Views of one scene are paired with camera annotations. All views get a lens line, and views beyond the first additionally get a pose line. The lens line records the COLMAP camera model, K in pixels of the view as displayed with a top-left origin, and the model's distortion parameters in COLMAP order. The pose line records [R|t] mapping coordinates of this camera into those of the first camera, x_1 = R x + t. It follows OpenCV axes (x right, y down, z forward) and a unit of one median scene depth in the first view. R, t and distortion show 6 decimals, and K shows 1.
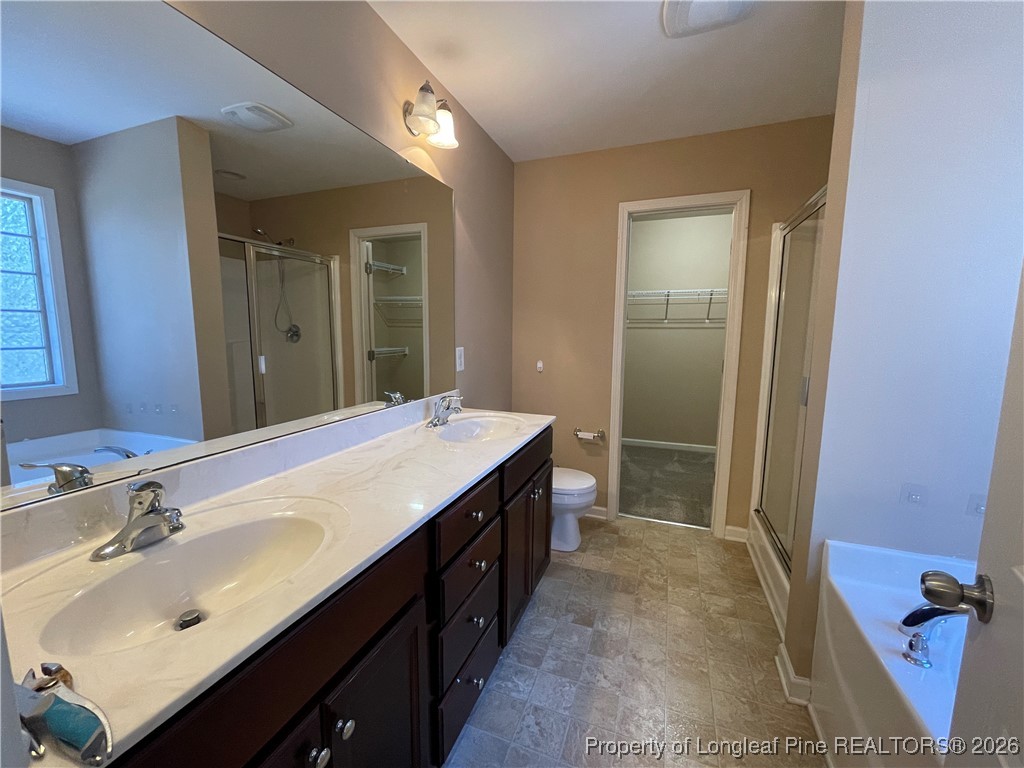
lens RADIAL K [[422.0, 0, 508.0], [0, 422.0, 382.7], [0, 0, 1]] dist [0.010354, 0.000184]
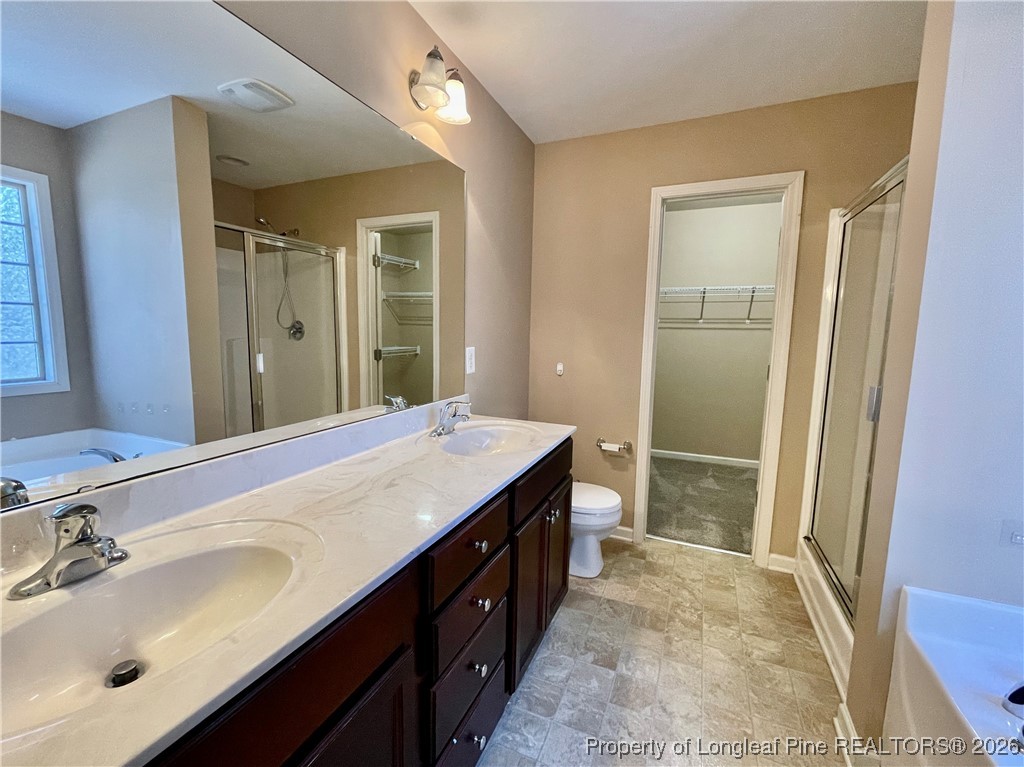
lens RADIAL K [[422.0, 0, 511.2], [0, 422.0, 380.2], [0, 0, 1]] dist [0.010354, 0.000184]
pose [[0.998741, 0.015732, -0.047628, 0.016767], [-0.016031, 0.999854, -0.005910, -0.009727], [0.047528, 0.006666, 0.998848, 0.106560]]
